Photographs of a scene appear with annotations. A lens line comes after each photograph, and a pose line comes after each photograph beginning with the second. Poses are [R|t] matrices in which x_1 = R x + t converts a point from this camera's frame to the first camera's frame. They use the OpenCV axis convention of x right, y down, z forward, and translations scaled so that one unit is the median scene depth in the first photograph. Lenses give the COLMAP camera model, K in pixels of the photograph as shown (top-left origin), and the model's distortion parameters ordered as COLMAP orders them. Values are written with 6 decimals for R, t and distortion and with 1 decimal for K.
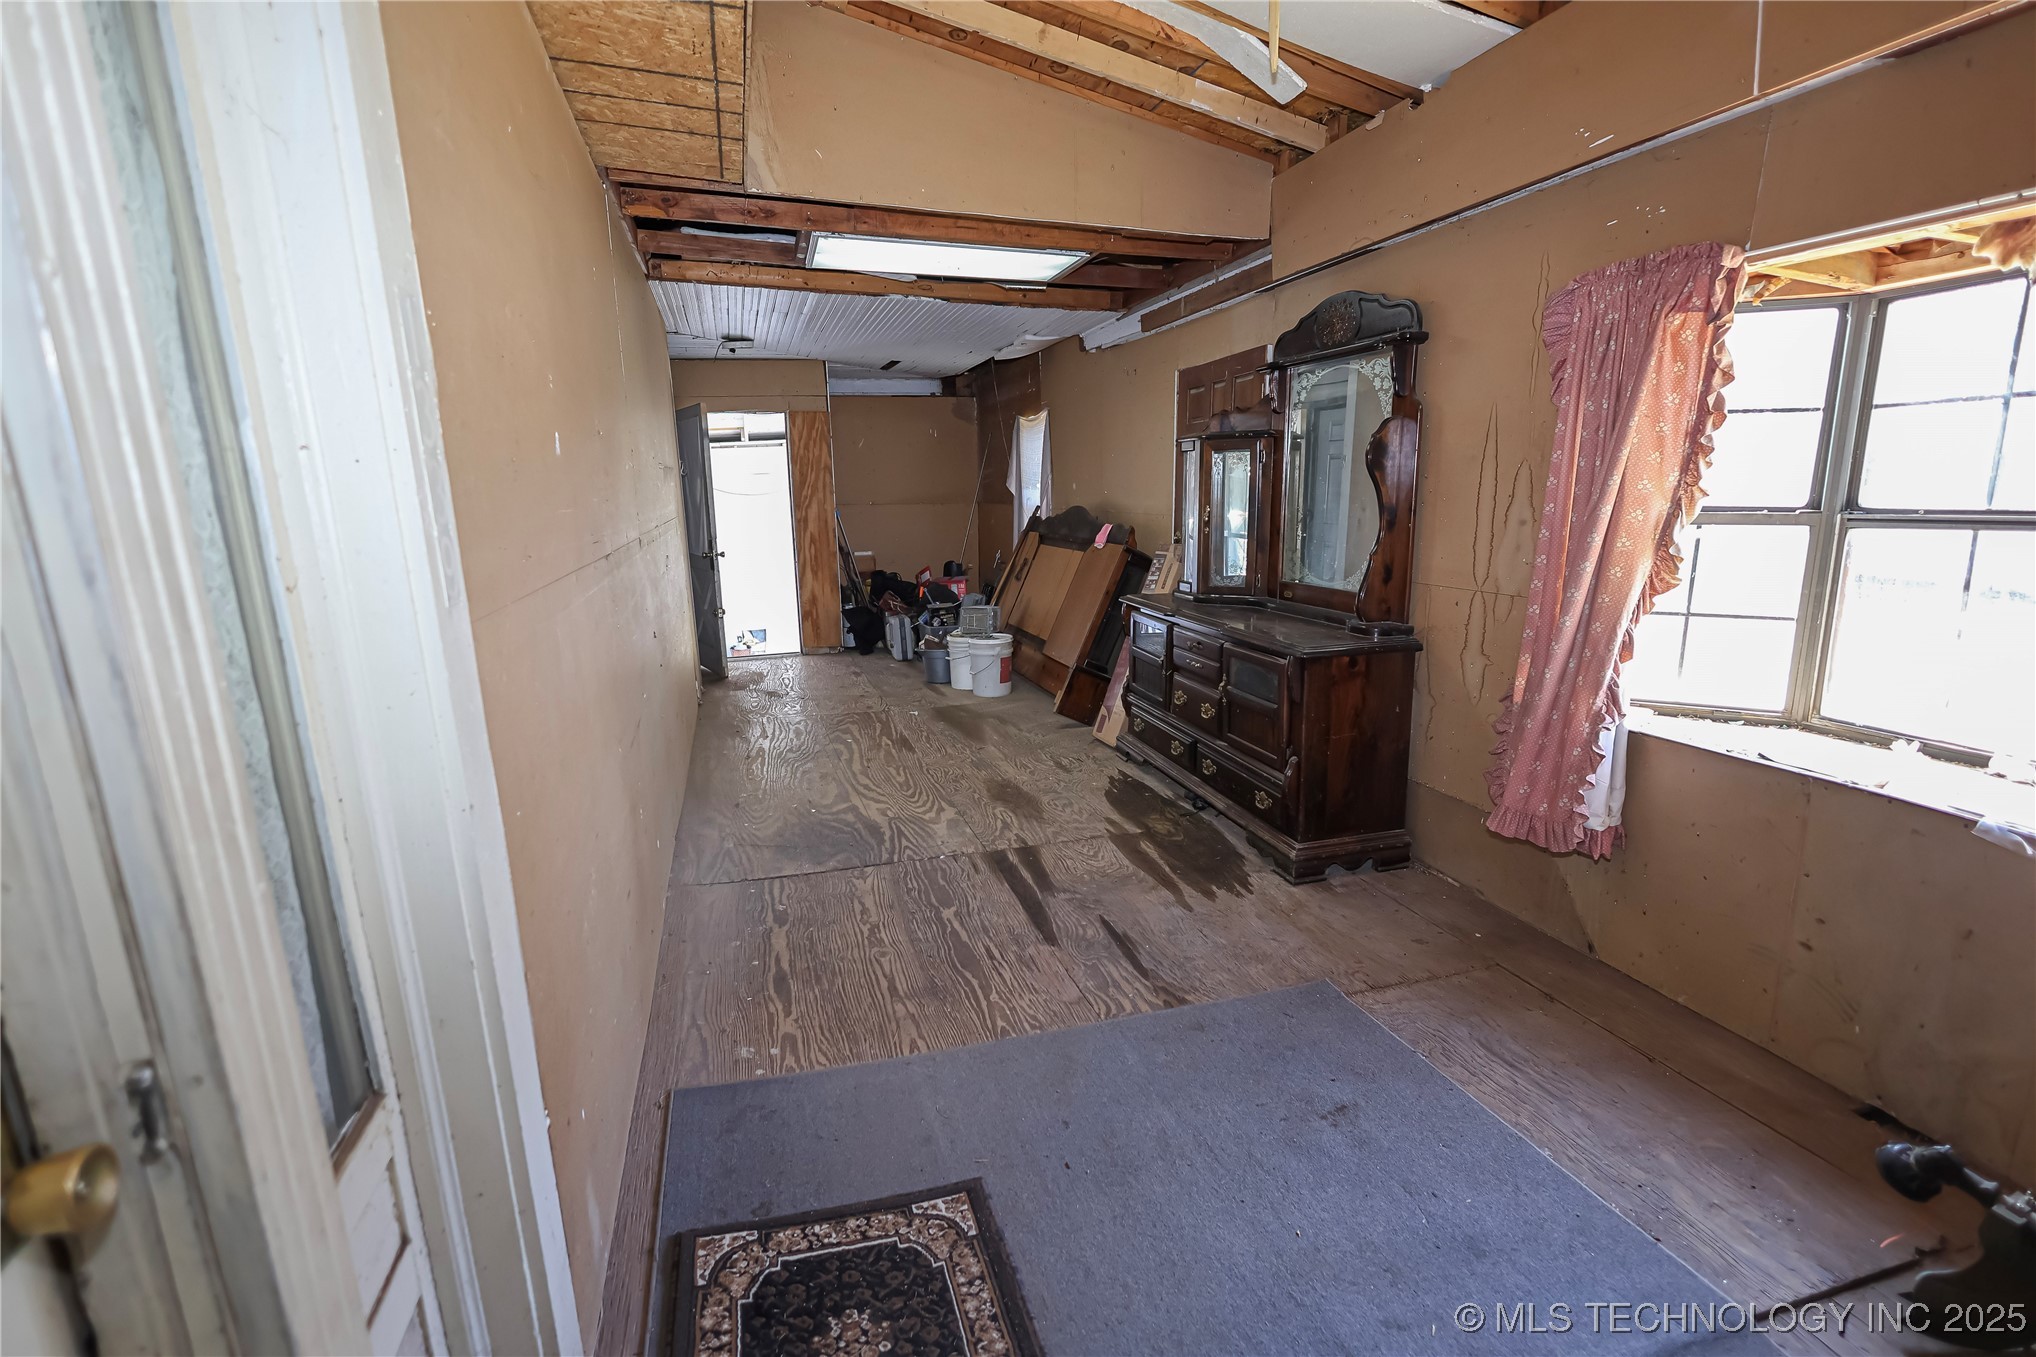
lens RADIAL K [[964.3, 0, 1018.0], [0, 964.3, 678.5], [0, 0, 1]] dist [-0.000949, 0.000173]
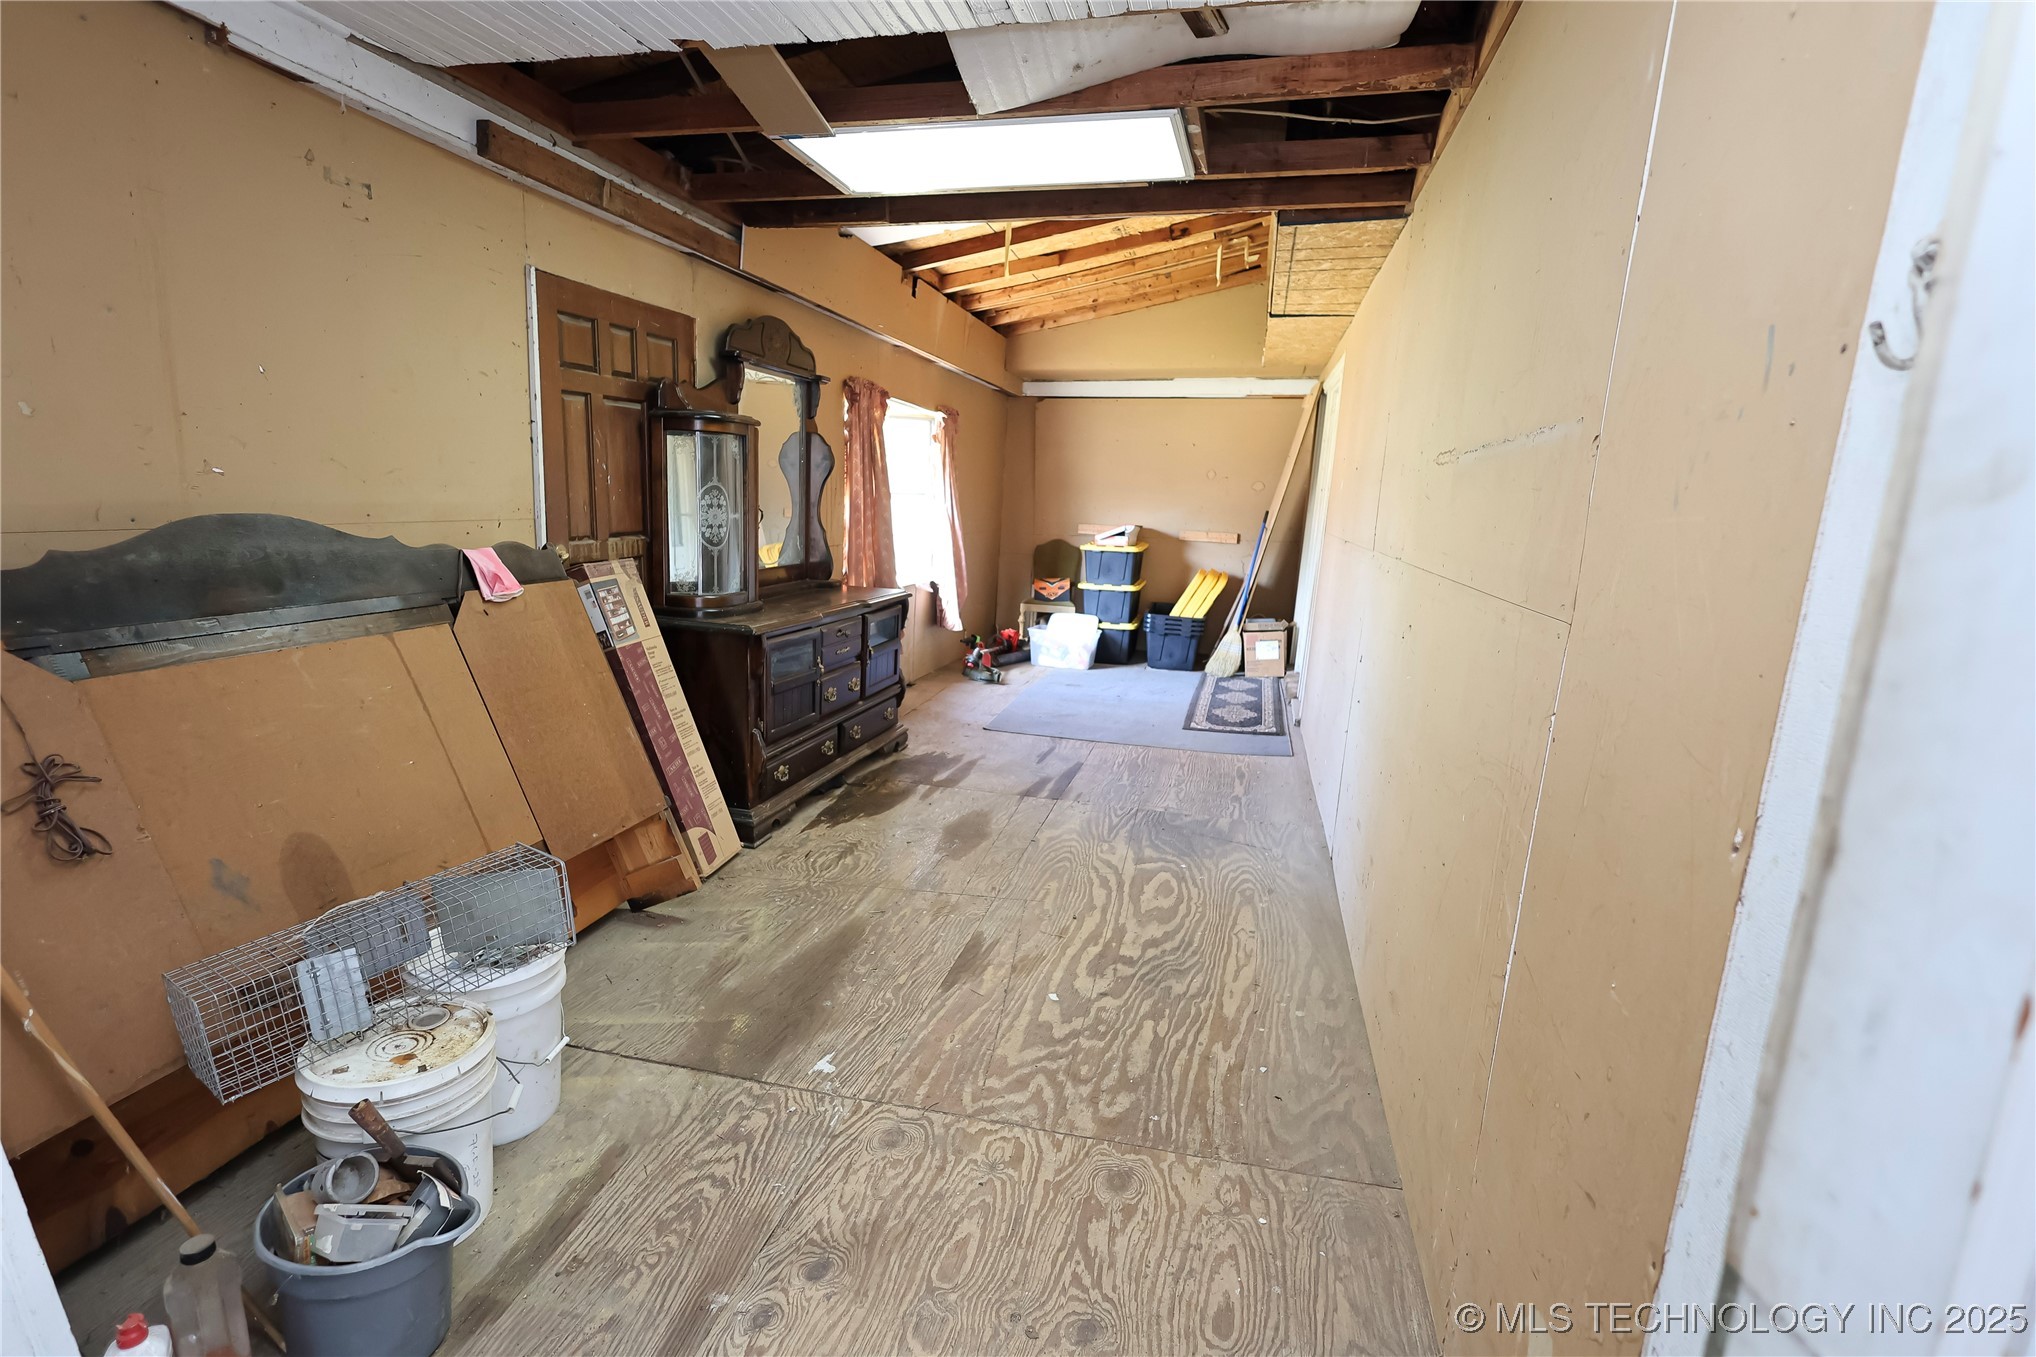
lens RADIAL K [[964.3, 0, 1018.0], [0, 964.3, 678.5], [0, 0, 1]] dist [-0.000949, 0.000173]
pose [[-0.869765, -0.124901, 0.477398, -0.473285], [0.058952, 0.934210, 0.351819, -0.335169], [-0.489933, 0.334143, -0.805180, 1.704203]]
